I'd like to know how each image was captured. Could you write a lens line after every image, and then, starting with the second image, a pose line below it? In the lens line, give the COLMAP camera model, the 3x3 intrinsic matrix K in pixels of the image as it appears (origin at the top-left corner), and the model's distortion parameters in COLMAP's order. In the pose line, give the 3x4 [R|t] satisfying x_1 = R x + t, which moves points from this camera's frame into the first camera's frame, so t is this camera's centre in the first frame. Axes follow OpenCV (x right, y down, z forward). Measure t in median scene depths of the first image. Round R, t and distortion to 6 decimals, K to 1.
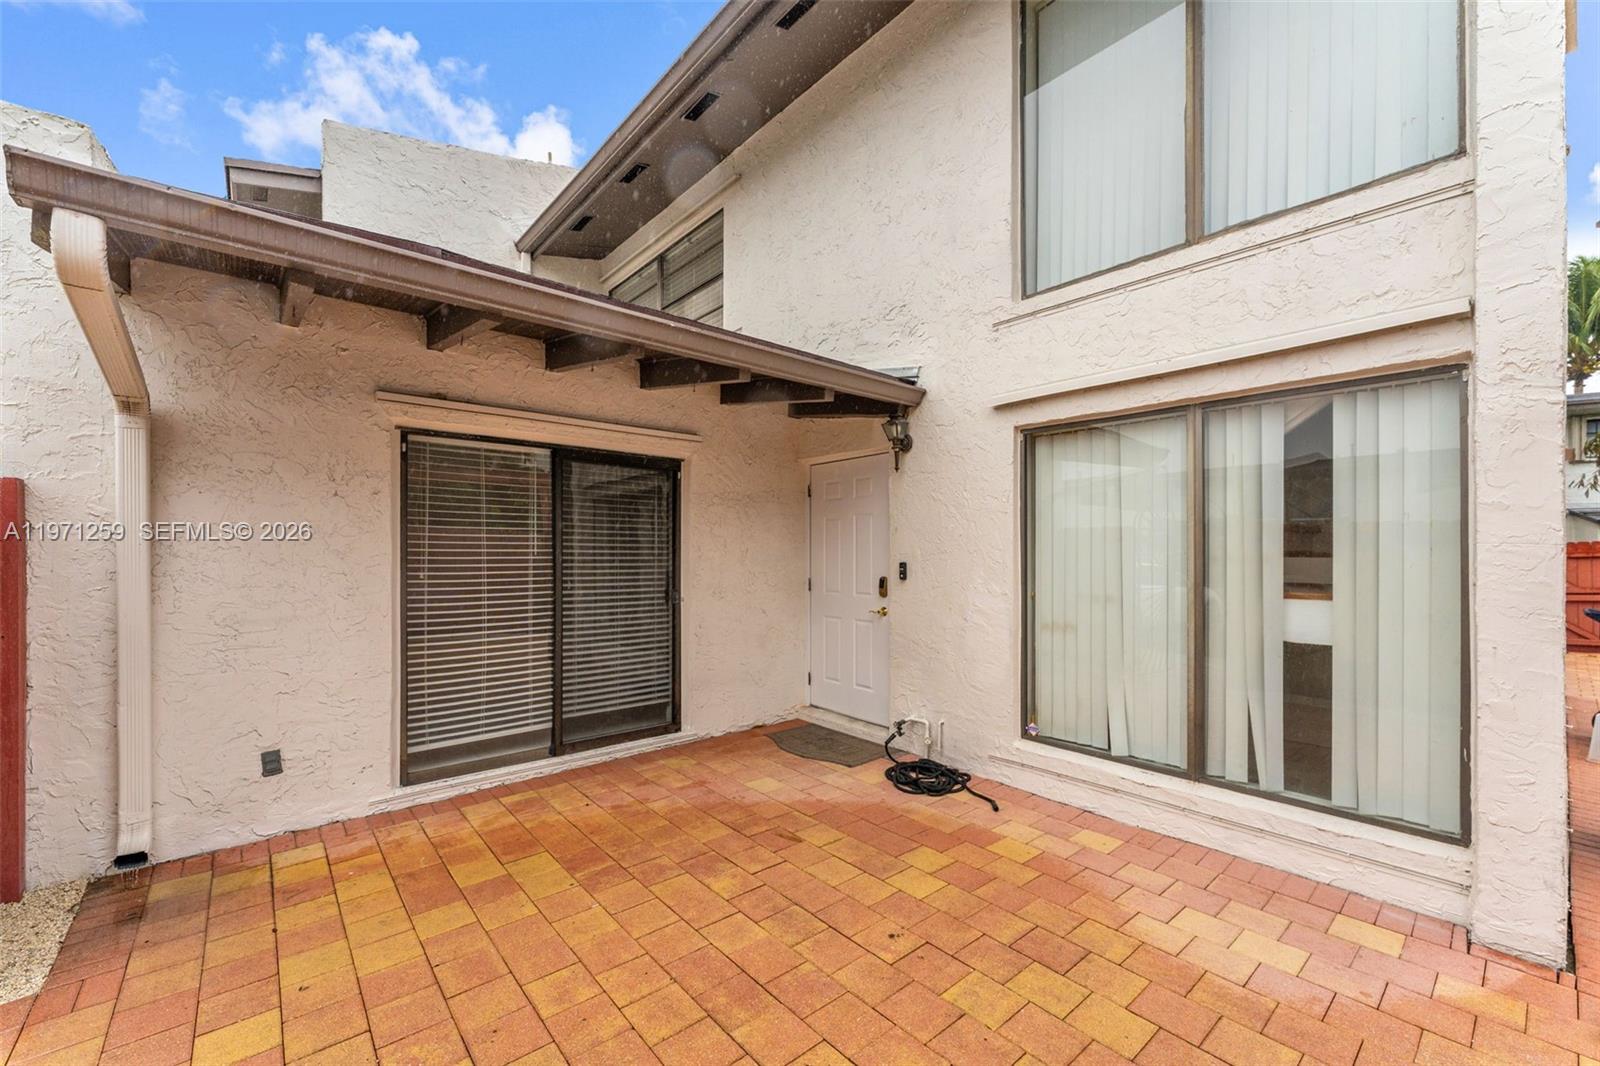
lens RADIAL K [[654.5, 0, 787.8], [0, 654.5, 549.2], [0, 0, 1]] dist [-0.000757, -0.000286]
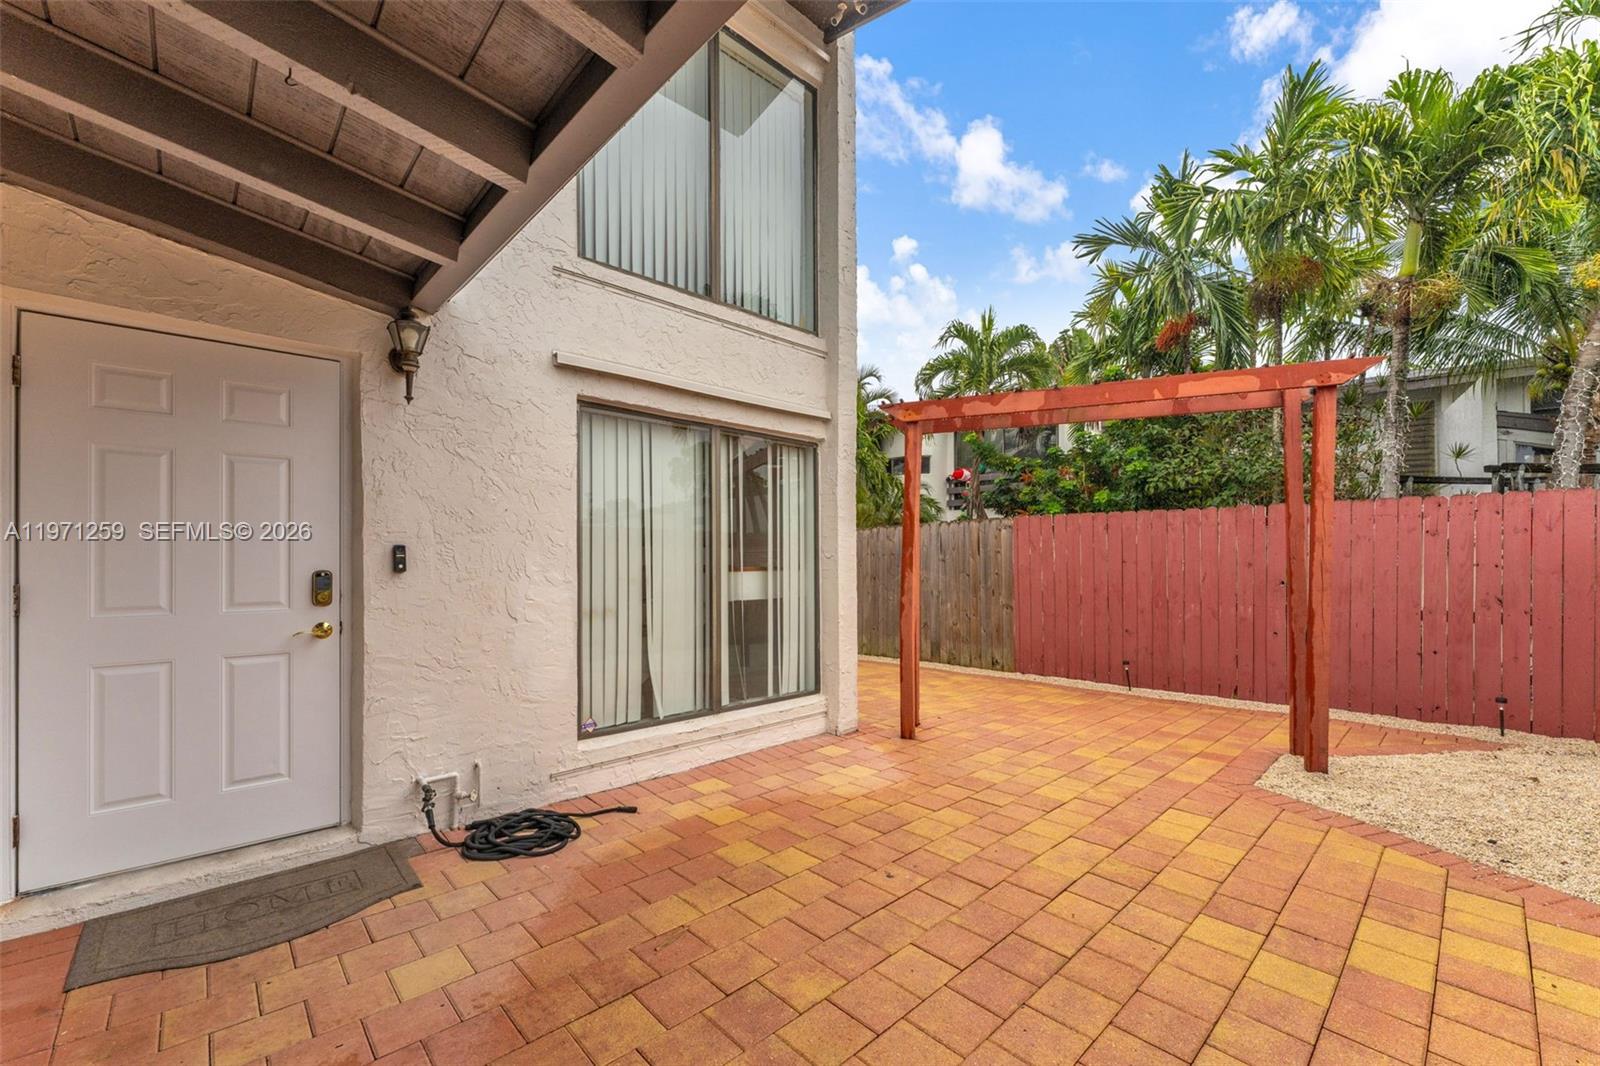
lens RADIAL K [[654.5, 0, 806.8], [0, 654.5, 553.3], [0, 0, 1]] dist [-0.000757, -0.000286]
pose [[-0.077510, 0.009984, 0.996942, -0.606152], [-0.002204, 0.999946, -0.010185, 0.041542], [-0.996989, -0.002987, -0.077483, 0.802312]]
